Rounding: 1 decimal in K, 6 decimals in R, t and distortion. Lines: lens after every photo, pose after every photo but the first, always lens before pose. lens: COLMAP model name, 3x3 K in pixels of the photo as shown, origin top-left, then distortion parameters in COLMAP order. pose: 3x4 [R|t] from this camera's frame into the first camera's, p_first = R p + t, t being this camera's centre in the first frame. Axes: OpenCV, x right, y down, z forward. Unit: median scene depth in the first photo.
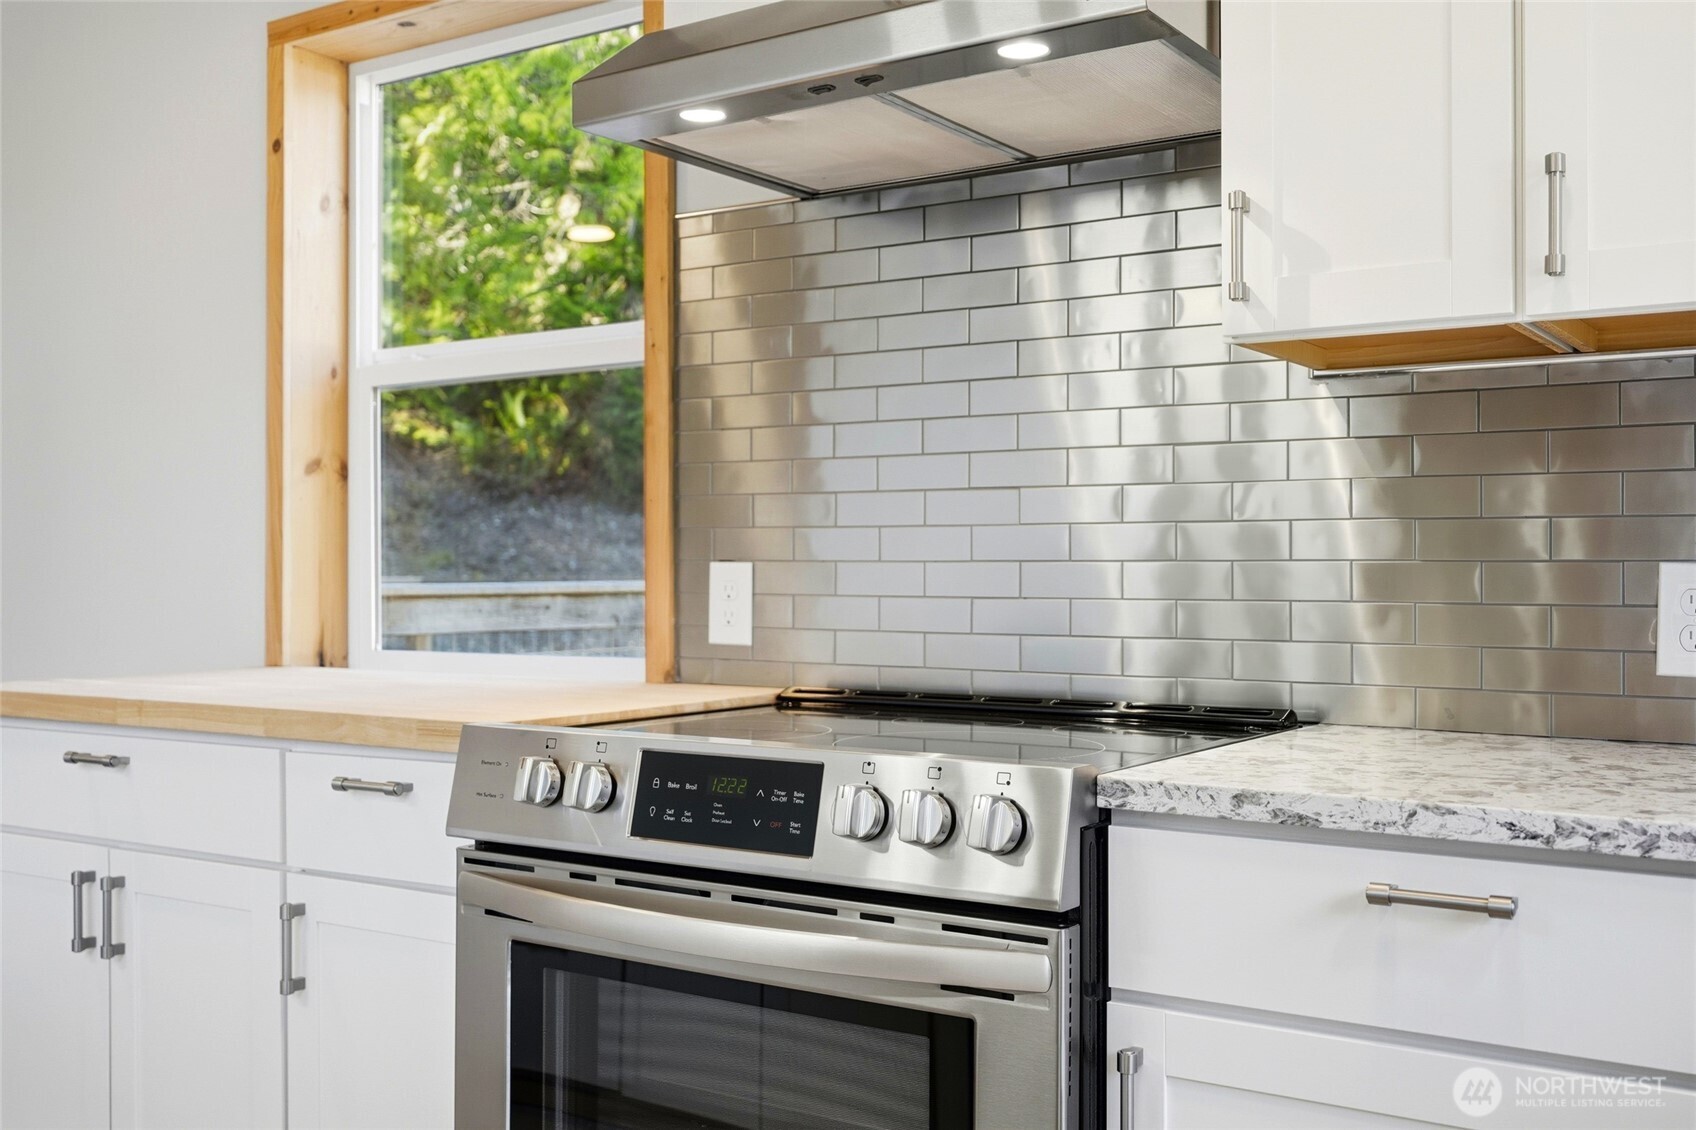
lens RADIAL K [[1687.0, 0, 847.9], [0, 1687.0, 567.4], [0, 0, 1]] dist [-0.002340, 0.000000]
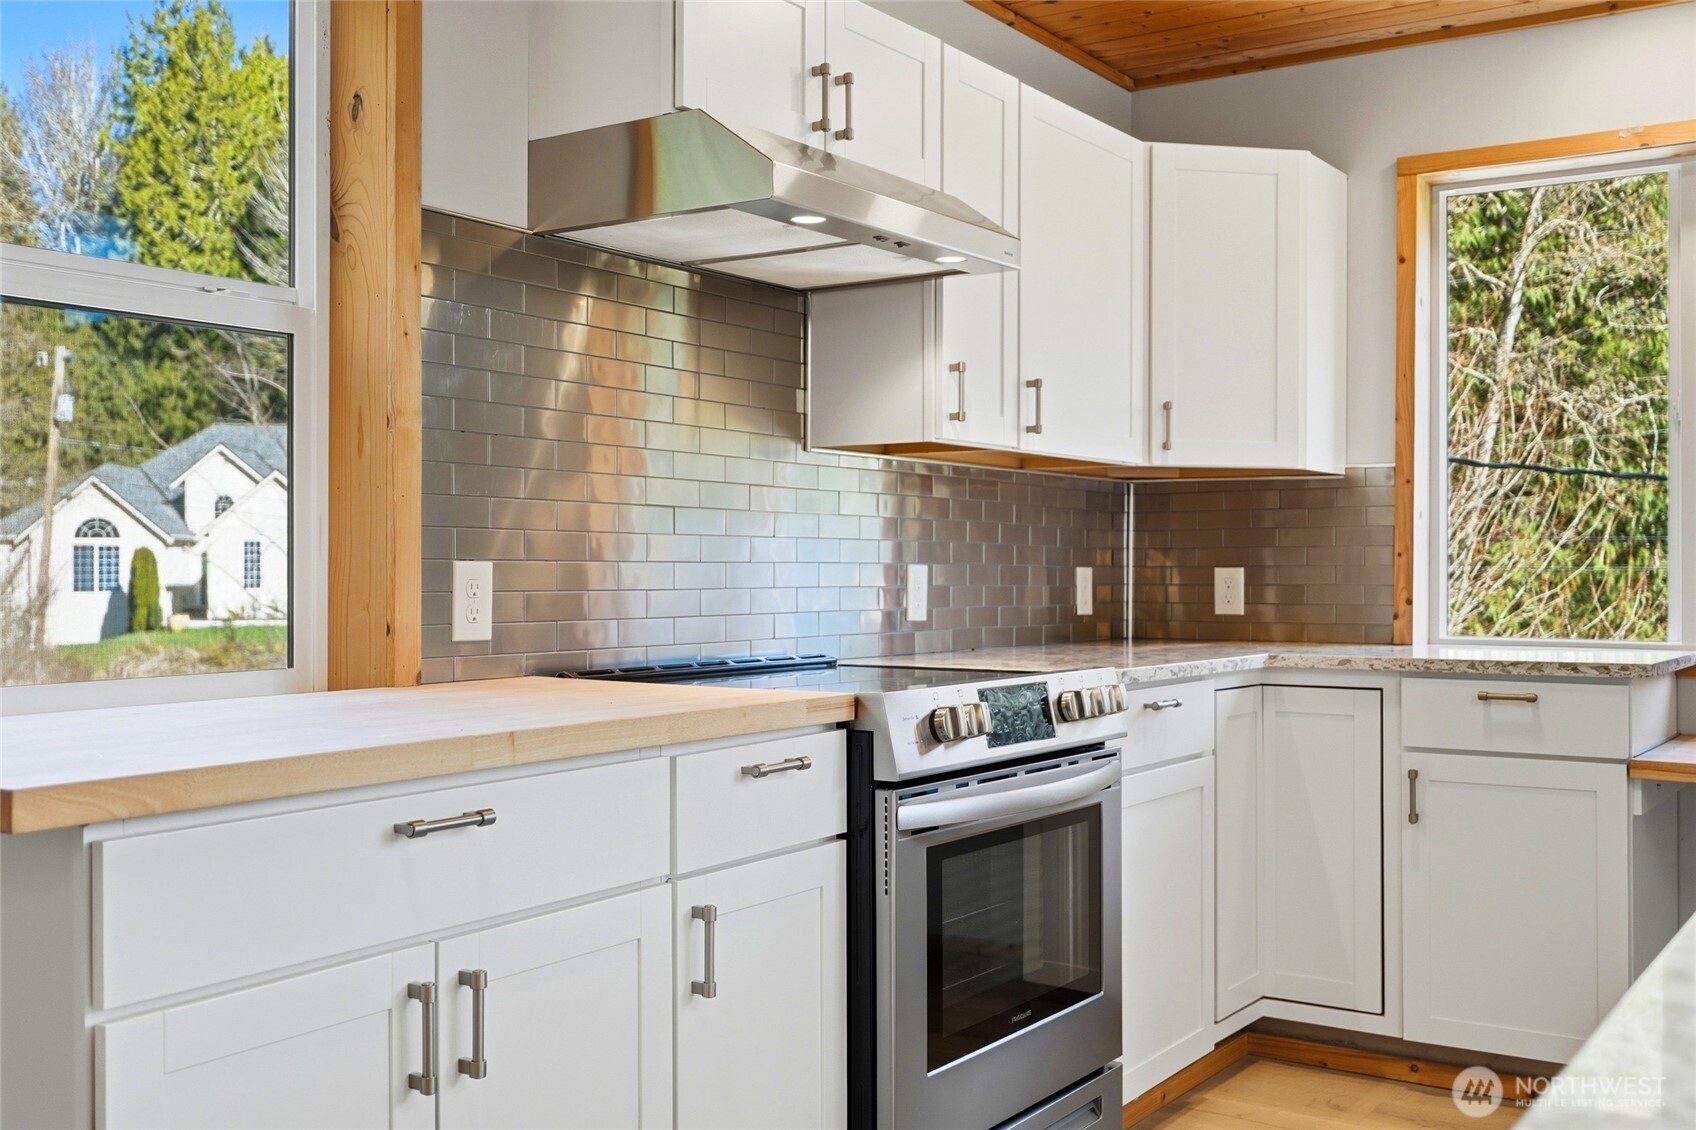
lens RADIAL K [[1687.0, 0, 851.0], [0, 1687.0, 558.6], [0, 0, 1]] dist [-0.002340, 0.000000]
pose [[0.012974, 0.004788, 0.999904, -1.247731], [-0.003421, 0.999983, -0.004744, -0.000290], [-0.999910, -0.003359, 0.012990, 0.850713]]
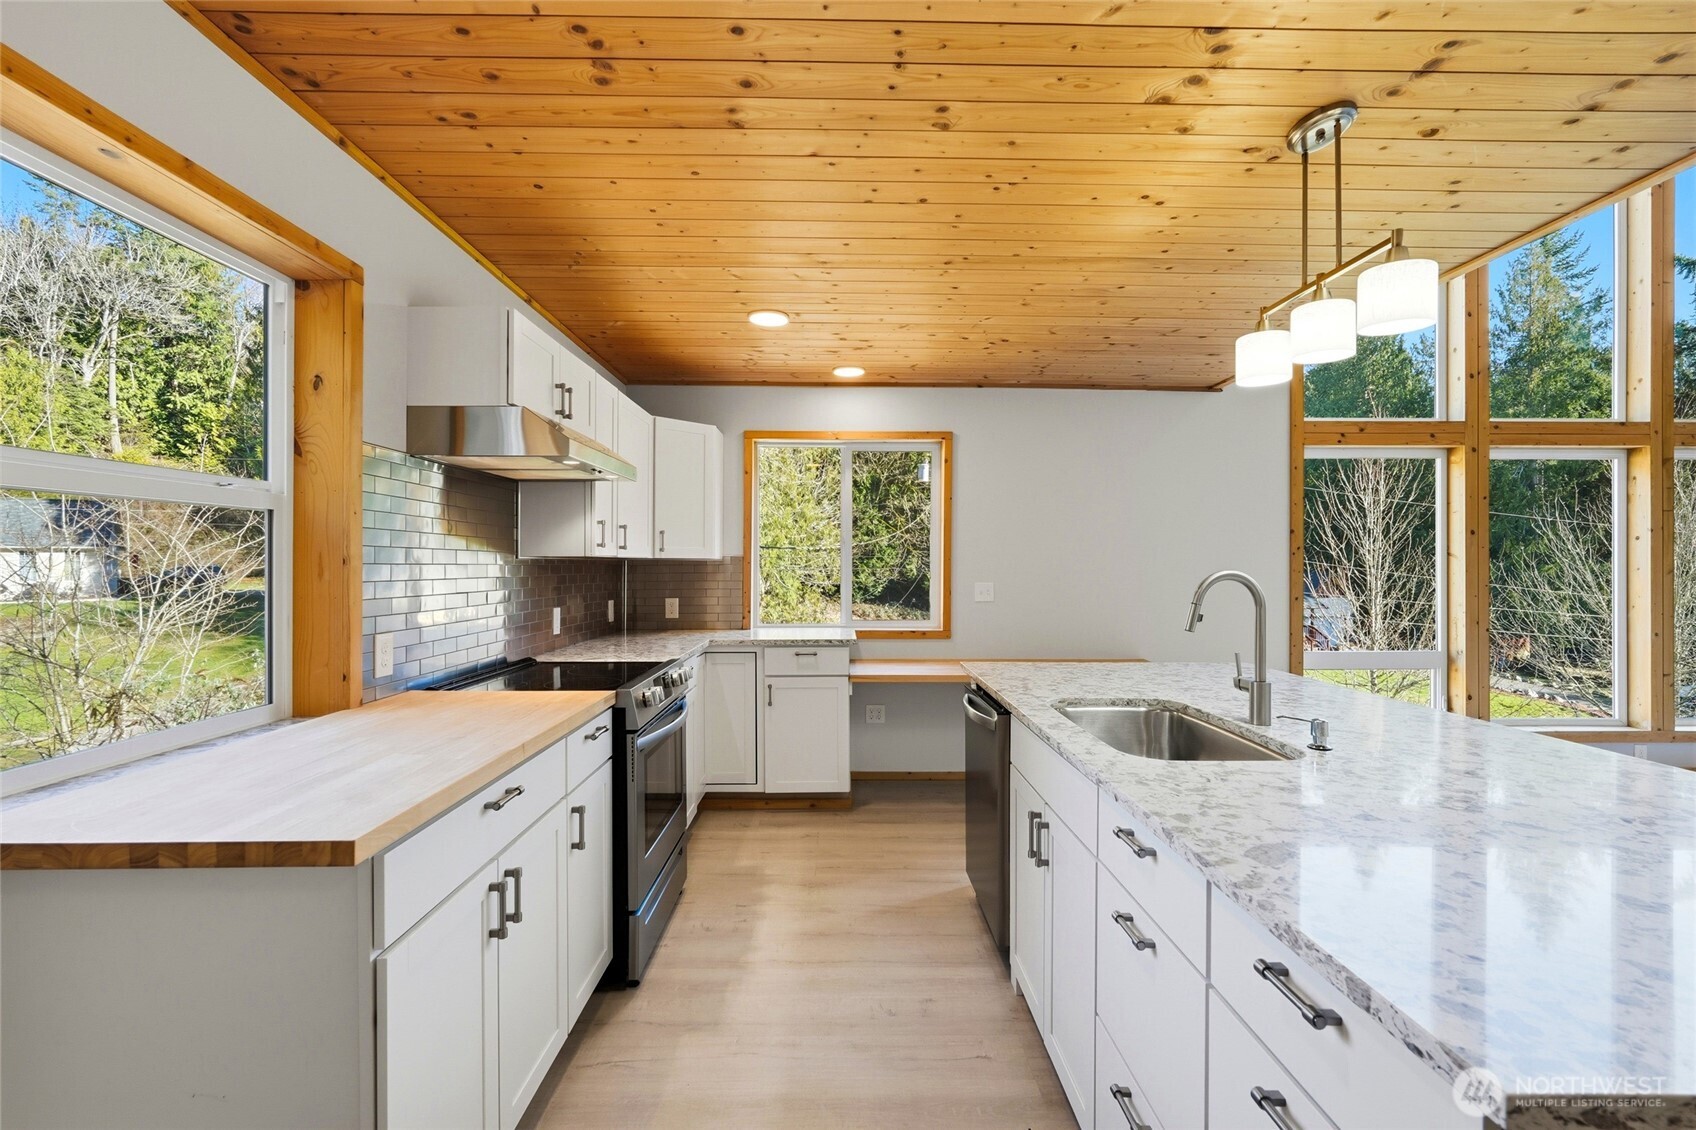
lens RADIAL K [[744.2, 0, 848.3], [0, 744.2, 561.9], [0, 0, 1]] dist [-0.013827, 0.006408]
pose [[-0.563522, -0.001008, 0.826100, -1.202060], [-0.003990, 0.999991, -0.001501, -0.095694], [-0.826091, -0.004142, -0.563521, 1.171179]]
